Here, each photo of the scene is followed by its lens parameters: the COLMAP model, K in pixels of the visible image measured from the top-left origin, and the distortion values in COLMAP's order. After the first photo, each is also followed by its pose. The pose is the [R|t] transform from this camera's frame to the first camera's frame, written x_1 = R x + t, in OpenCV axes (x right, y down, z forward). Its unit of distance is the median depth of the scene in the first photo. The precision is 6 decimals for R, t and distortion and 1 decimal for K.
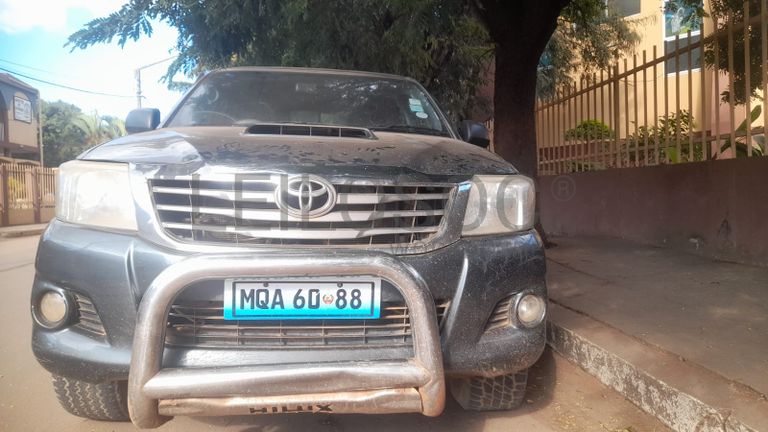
lens RADIAL K [[561.8, 0, 384.0], [0, 561.8, 216.0], [0, 0, 1]] dist [0.066837, -0.070746]
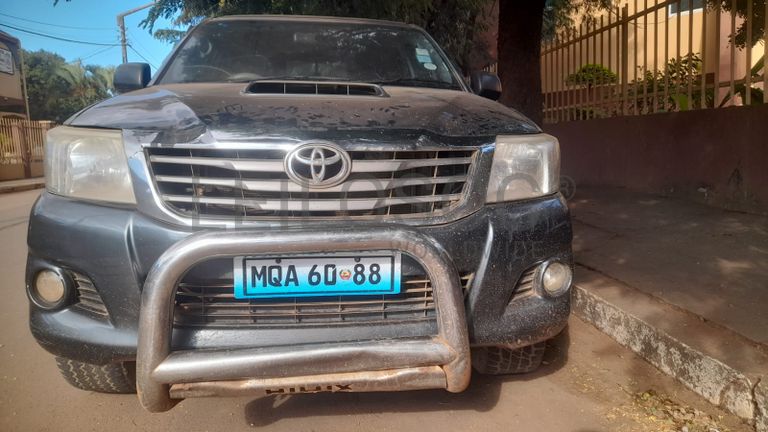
lens RADIAL K [[561.9, 0, 384.0], [0, 561.9, 216.0], [0, 0, 1]] dist [0.069426, -0.064962]
pose [[0.999822, -0.016906, 0.008409, -0.038698], [0.016074, 0.995747, 0.090721, -0.031287], [-0.009907, -0.090570, 0.995841, 0.072524]]
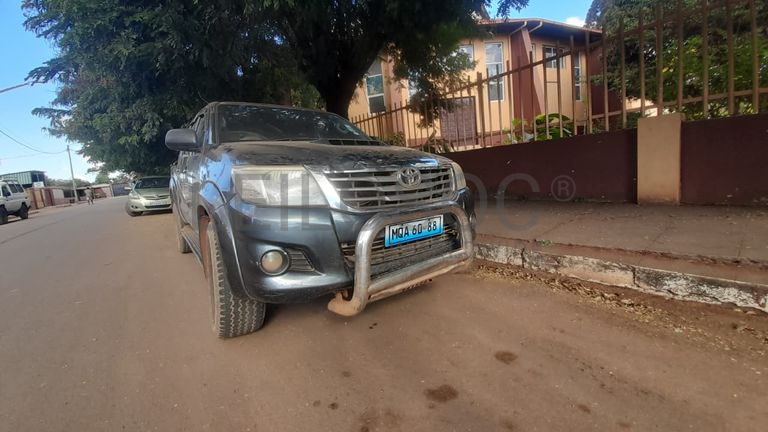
lens RADIAL K [[305.2, 0, 381.2], [0, 305.2, 208.1], [0, 0, 1]] dist [0.018595, -0.017162]
pose [[0.852380, -0.123110, 0.508225, -0.728691], [0.090765, 0.991971, 0.088062, -0.028790], [-0.514986, -0.028933, 0.856710, 0.147563]]
